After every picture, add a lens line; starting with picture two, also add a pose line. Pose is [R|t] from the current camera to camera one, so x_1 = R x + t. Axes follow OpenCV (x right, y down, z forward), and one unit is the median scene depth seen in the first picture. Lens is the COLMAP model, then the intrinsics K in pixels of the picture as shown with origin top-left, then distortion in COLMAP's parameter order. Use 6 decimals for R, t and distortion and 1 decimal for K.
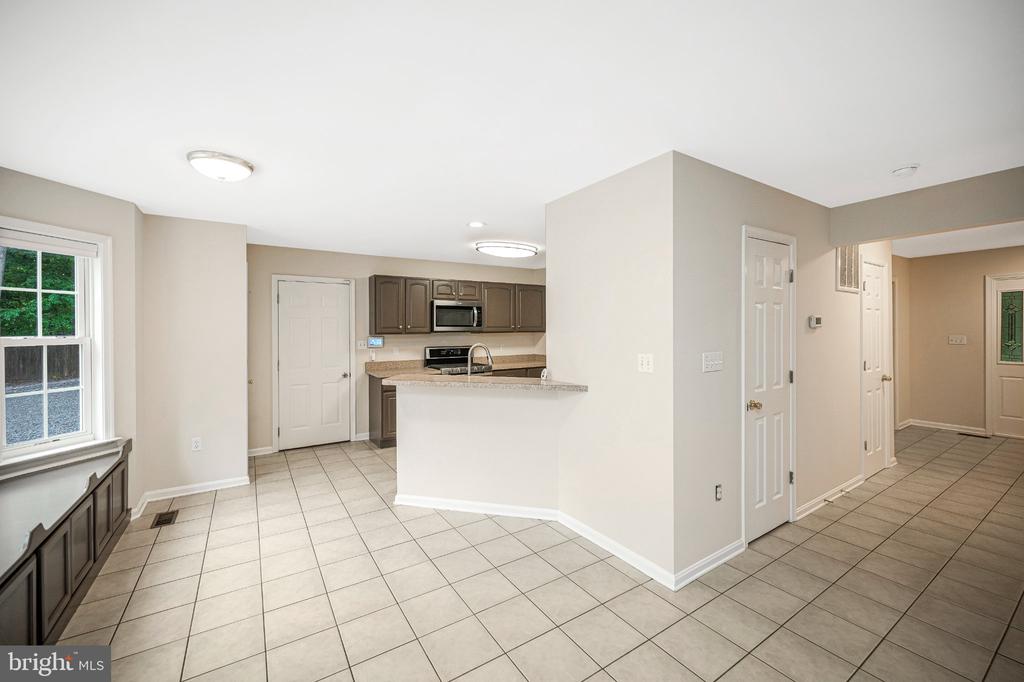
lens RADIAL K [[412.2, 0, 508.8], [0, 412.2, 328.3], [0, 0, 1]] dist [0.001794, 0.000200]
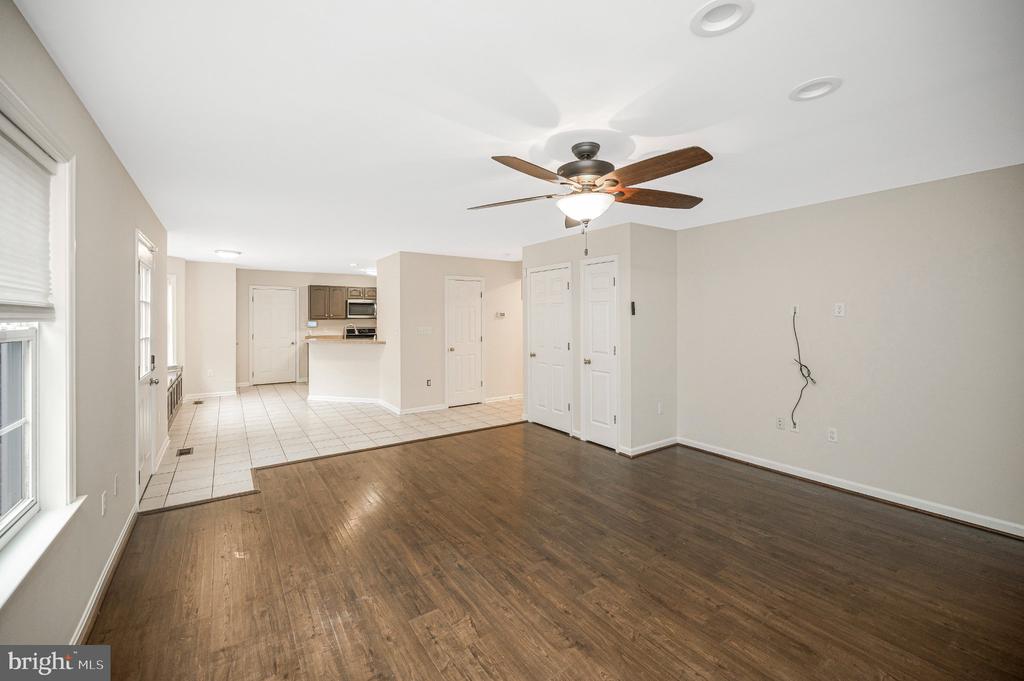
lens RADIAL K [[415.0, 0, 507.4], [0, 415.0, 316.2], [0, 0, 1]] dist [-0.000802, -0.000214]
pose [[0.999672, 0.007902, 0.024365, 0.446471], [-0.007942, 0.999967, 0.001546, -0.008329], [-0.024352, -0.001739, 0.999702, -0.737080]]
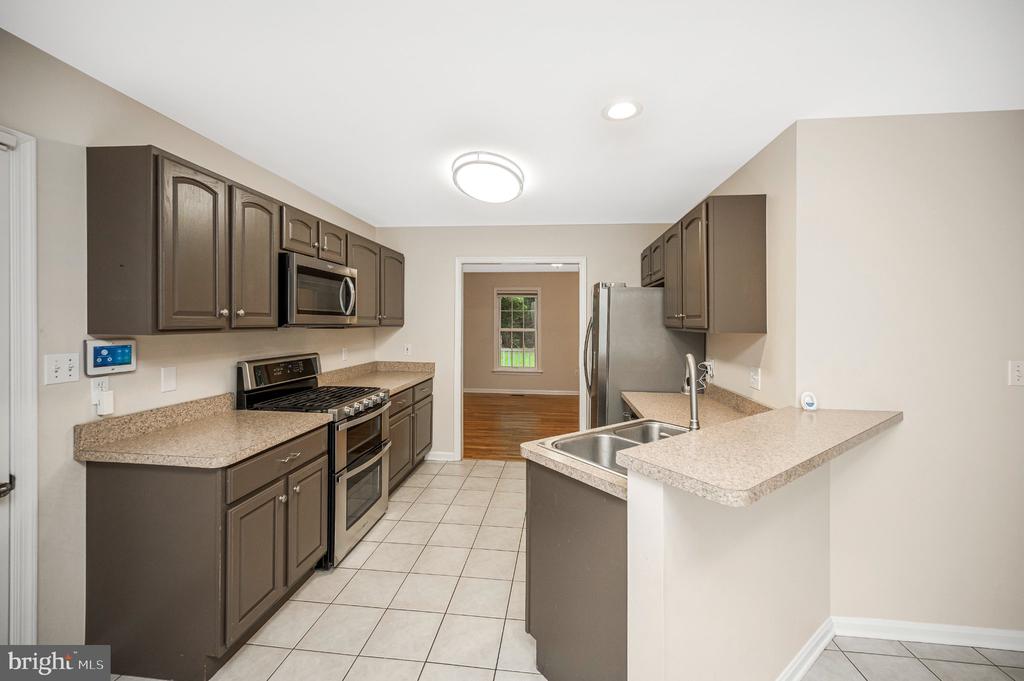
lens RADIAL K [[412.2, 0, 508.8], [0, 412.2, 327.8], [0, 0, 1]] dist [0.001794, 0.000200]
pose [[0.640244, 0.006005, 0.768148, -0.380964], [-0.017311, 0.999828, 0.006612, 0.004070], [-0.767976, -0.017530, 0.640238, 0.571670]]
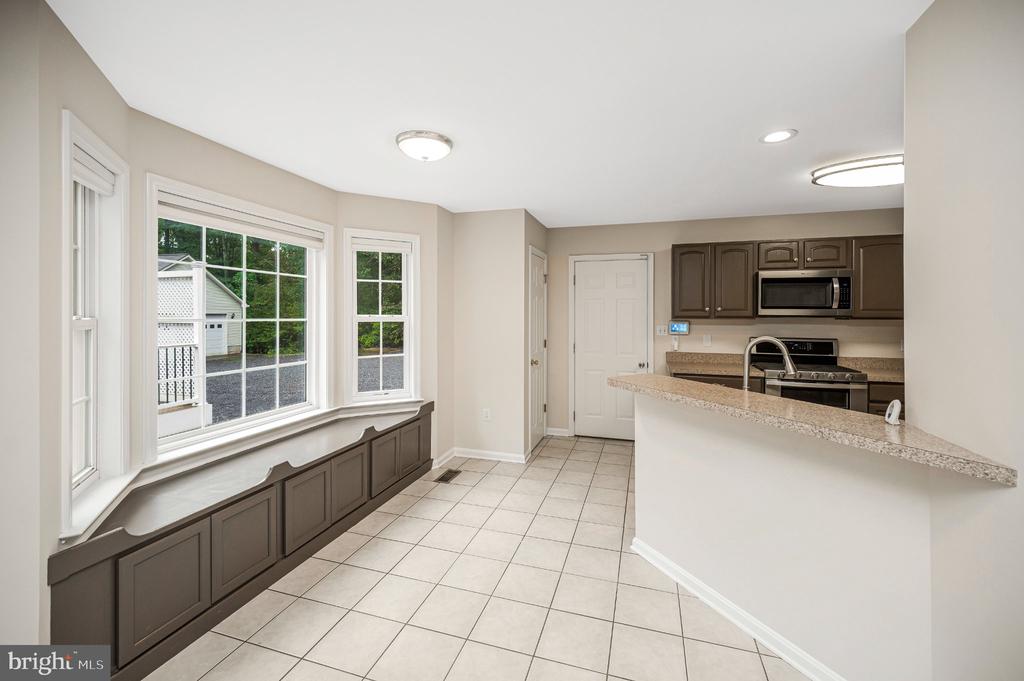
lens RADIAL K [[417.1, 0, 523.5], [0, 417.1, 313.5], [0, 0, 1]] dist [0.000314, 0.000017]
pose [[0.648781, 0.009191, -0.760919, 0.104492], [-0.005438, 0.999958, 0.007442, 0.000913], [0.760955, -0.000691, 0.648804, 0.241819]]
